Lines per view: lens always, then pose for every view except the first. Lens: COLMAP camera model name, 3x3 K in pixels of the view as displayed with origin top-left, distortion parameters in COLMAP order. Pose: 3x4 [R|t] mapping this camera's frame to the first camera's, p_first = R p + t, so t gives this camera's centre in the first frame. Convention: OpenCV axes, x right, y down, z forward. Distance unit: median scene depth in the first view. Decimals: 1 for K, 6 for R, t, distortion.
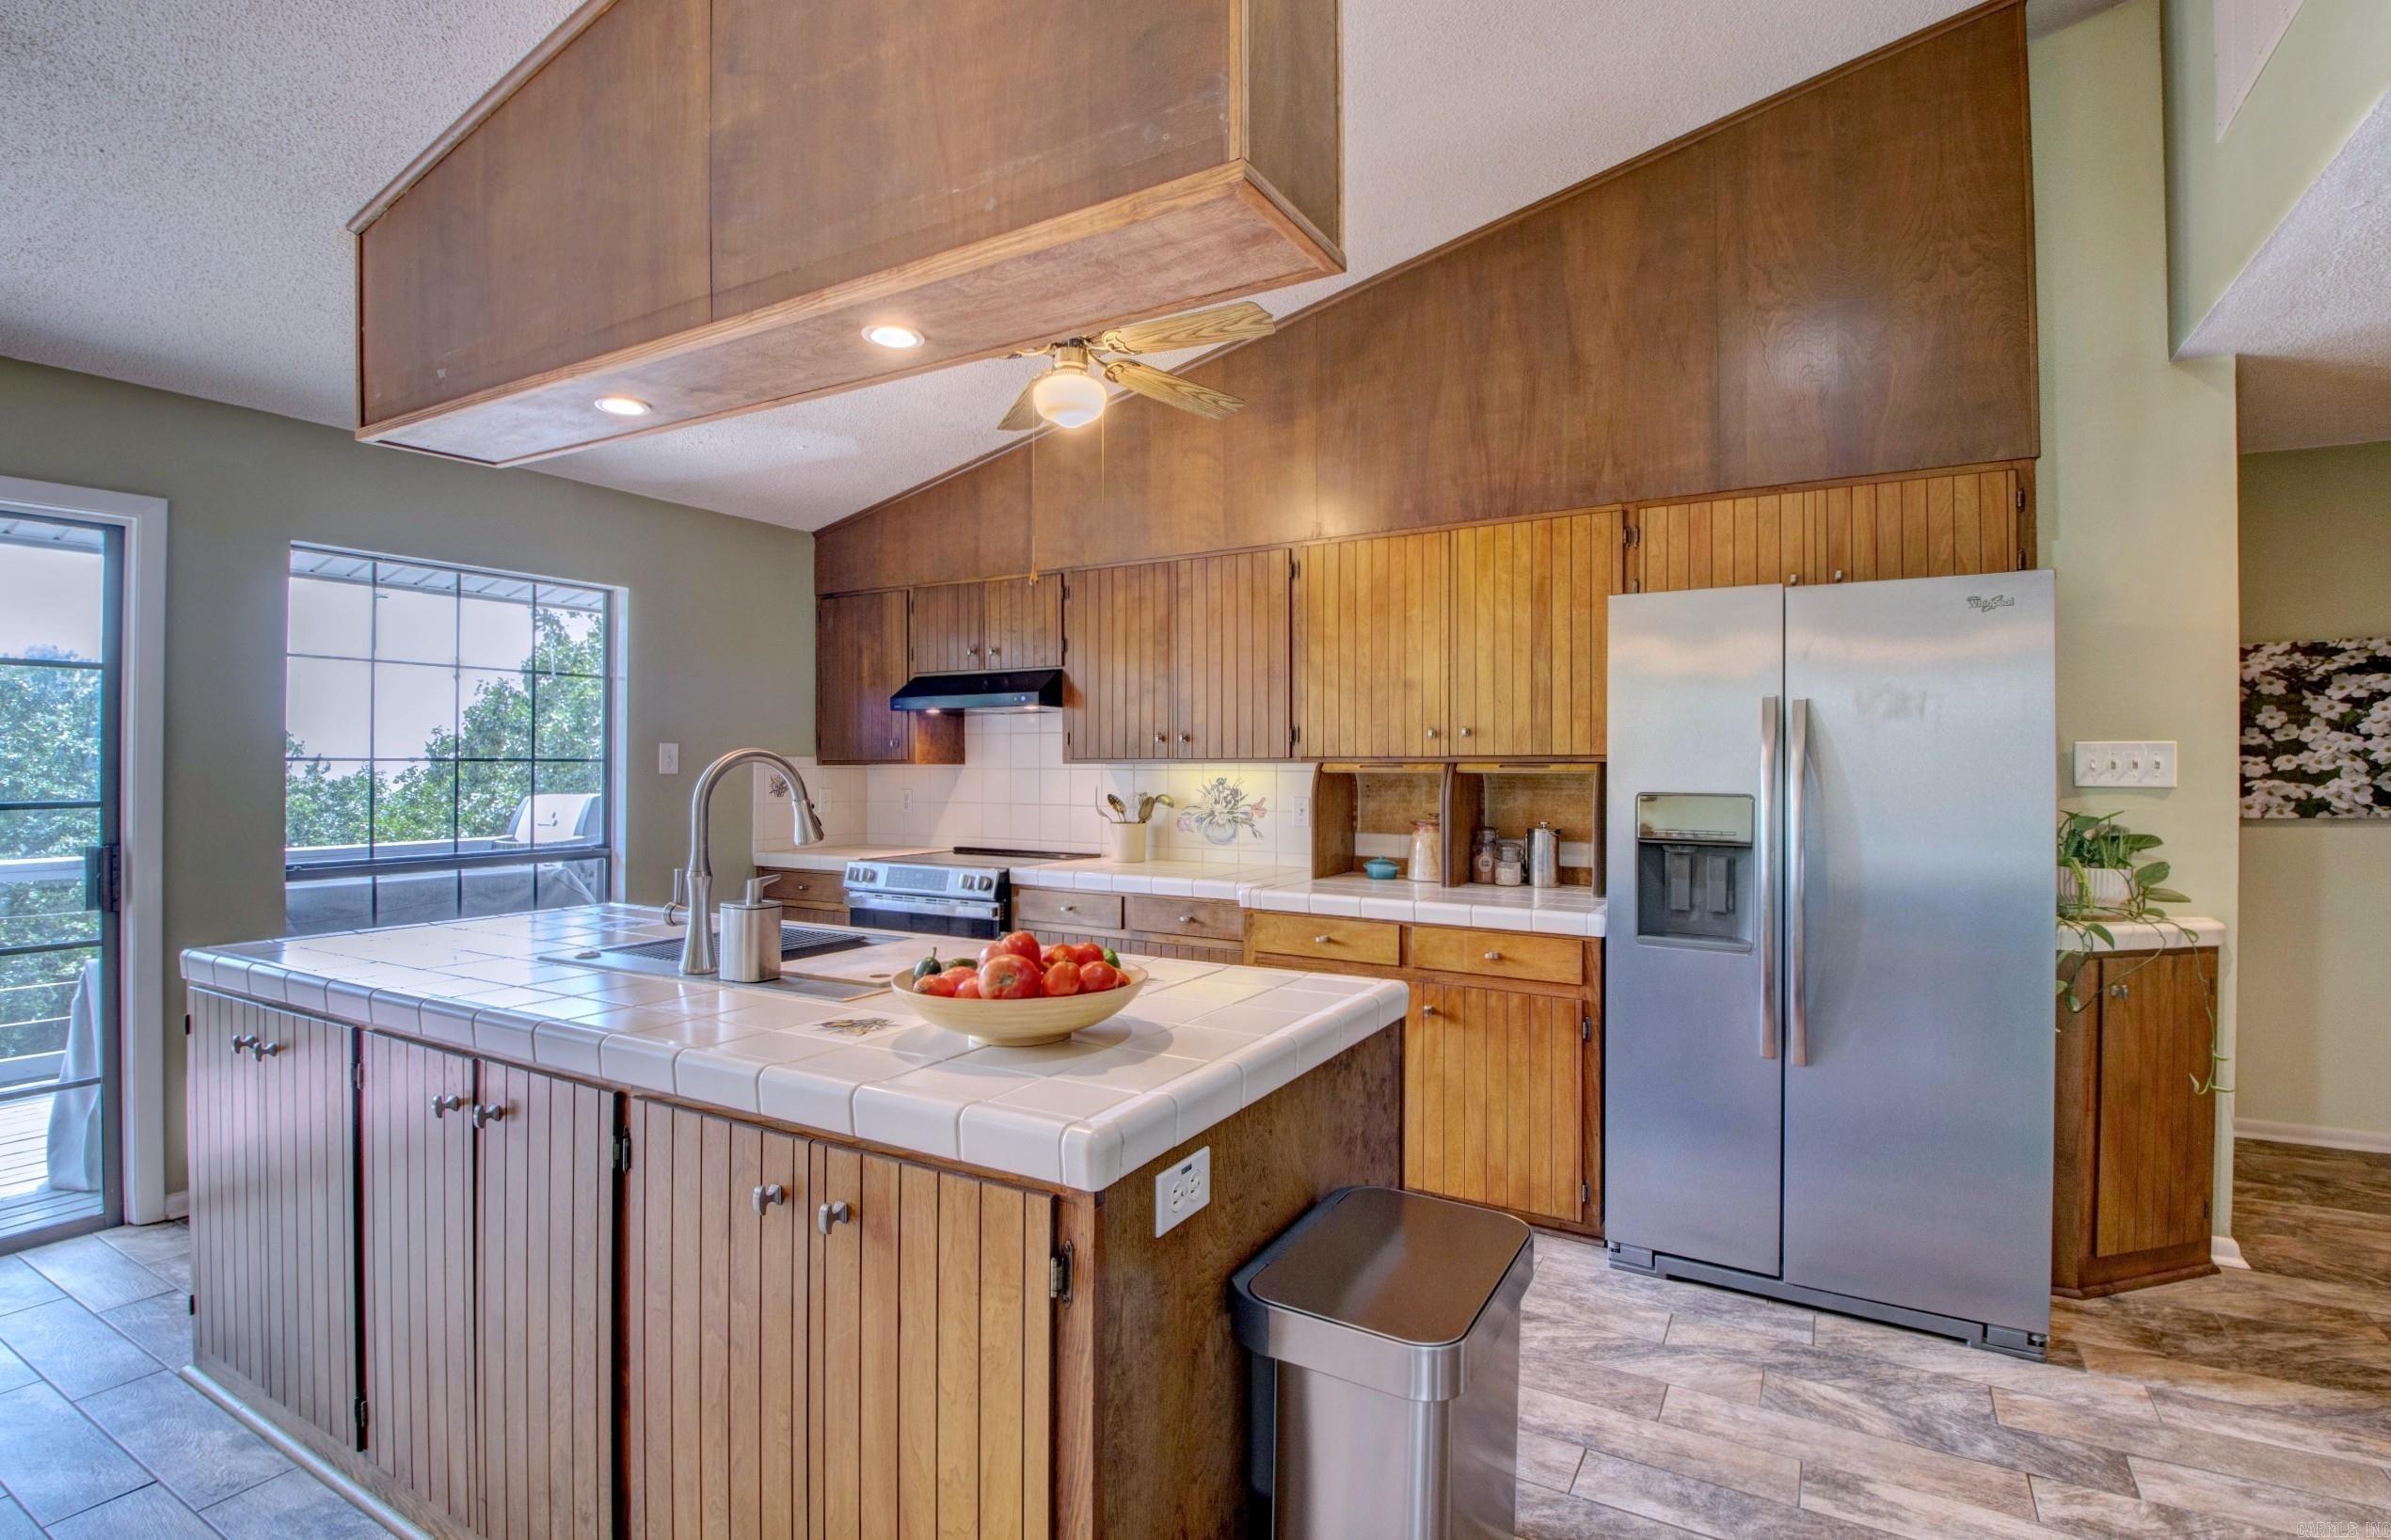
lens RADIAL K [[1116.9, 0, 1190.1], [0, 1116.9, 762.5], [0, 0, 1]] dist [0.004869, -0.010491]
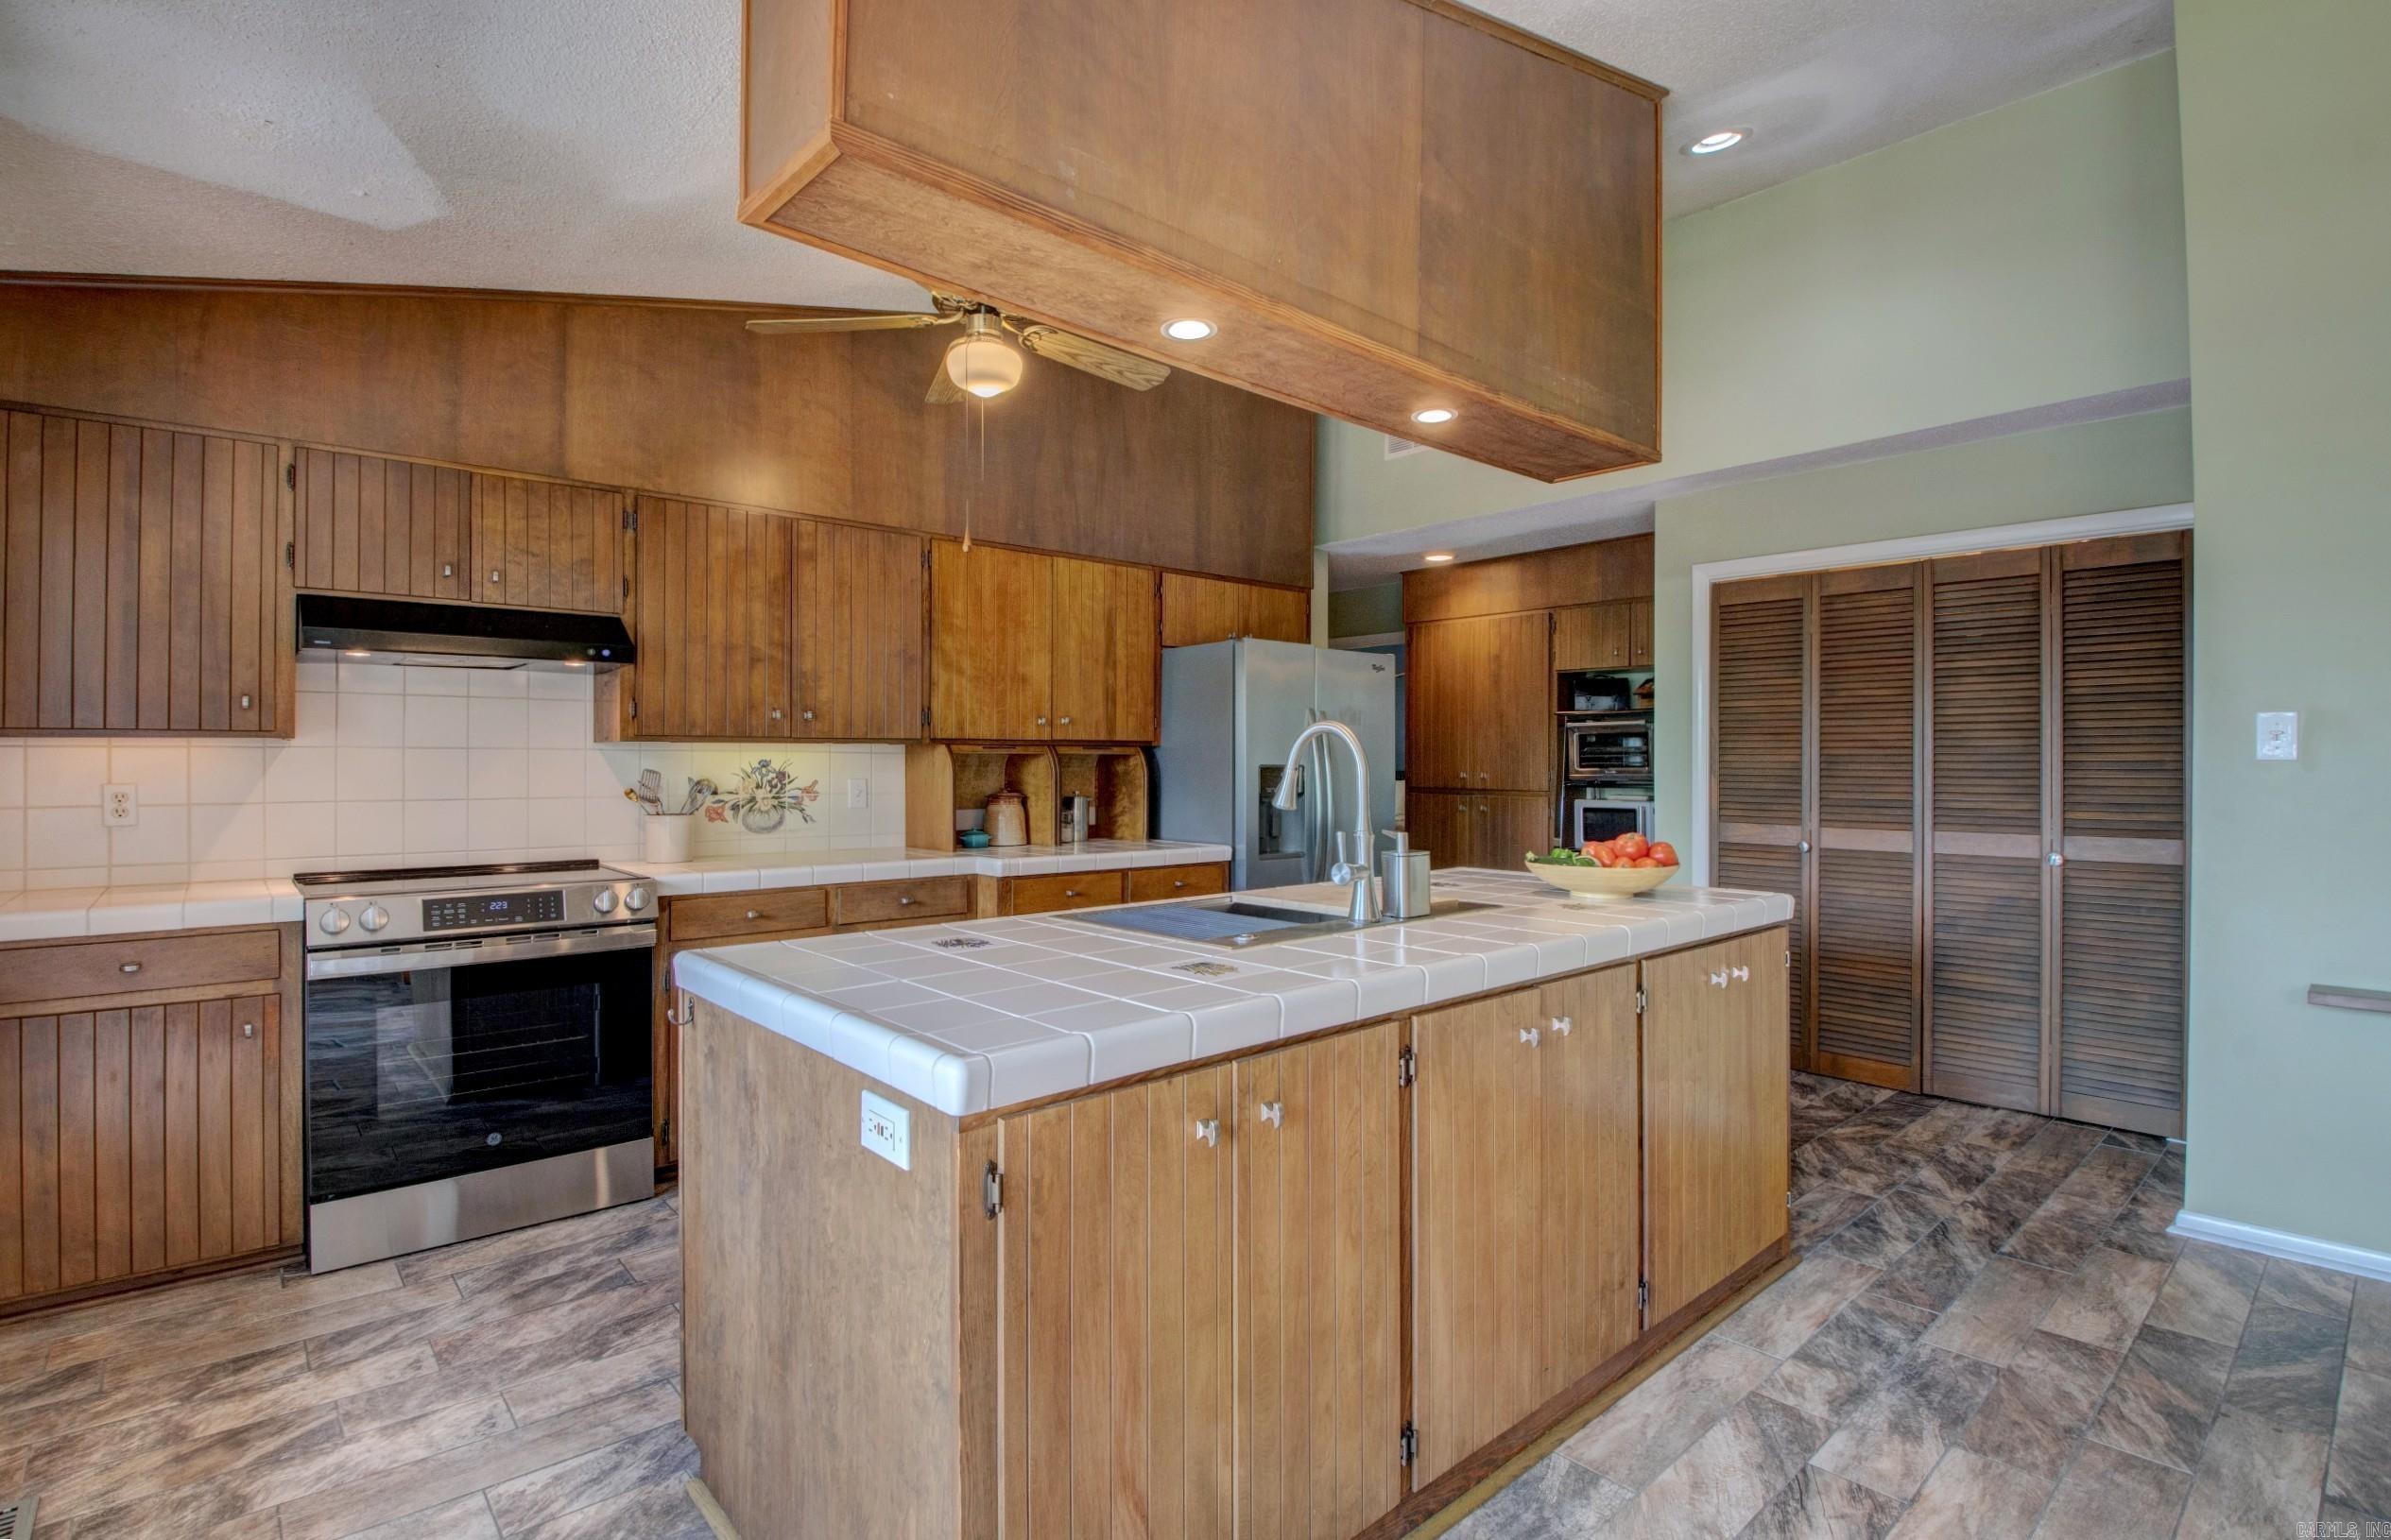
lens RADIAL K [[1116.9, 0, 1191.6], [0, 1116.9, 755.5], [0, 0, 1]] dist [0.004869, -0.010491]
pose [[0.303113, 0.006774, 0.952931, -0.886832], [-0.003813, 0.999975, -0.005896, 0.017562], [-0.952947, -0.001846, 0.303131, 0.481067]]
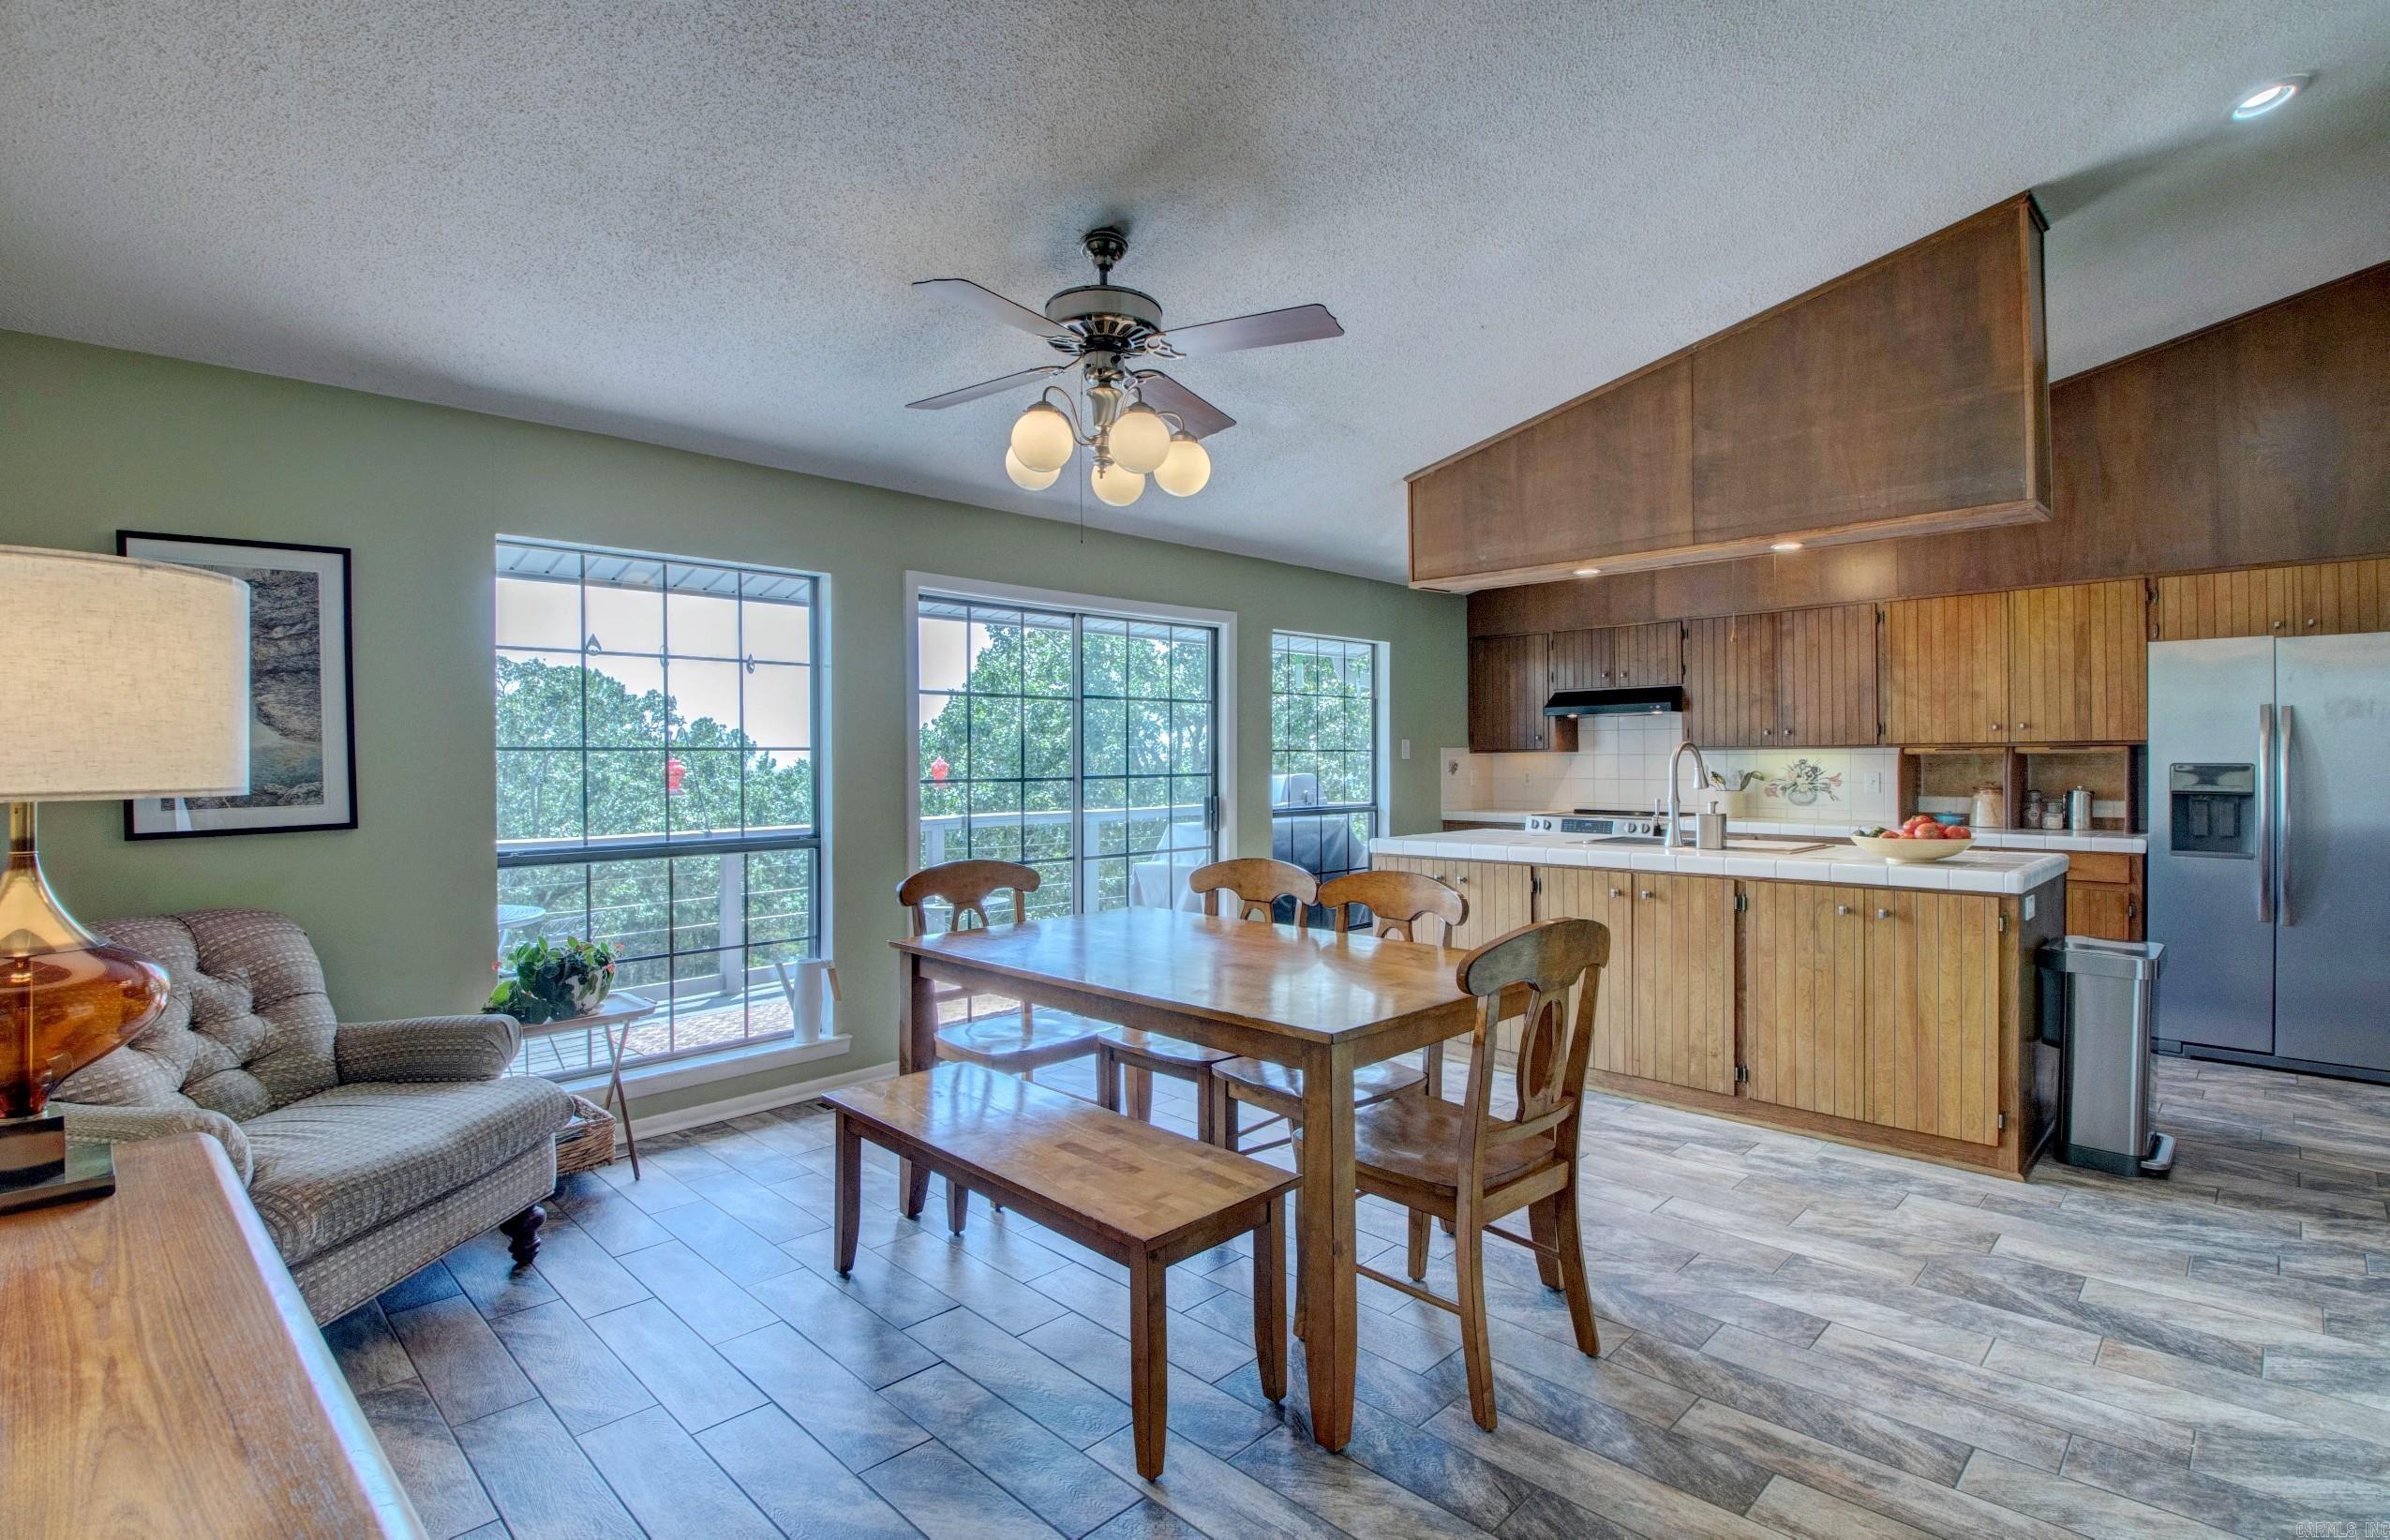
lens RADIAL K [[1136.1, 0, 1139.1], [0, 1136.1, 763.8], [0, 0, 1]] dist [-0.033765, -0.003084]
pose [[0.958633, -0.006742, -0.284566, -0.461088], [0.009076, 0.999935, 0.006882, 0.002278], [0.284501, -0.009180, 0.958632, -0.759249]]
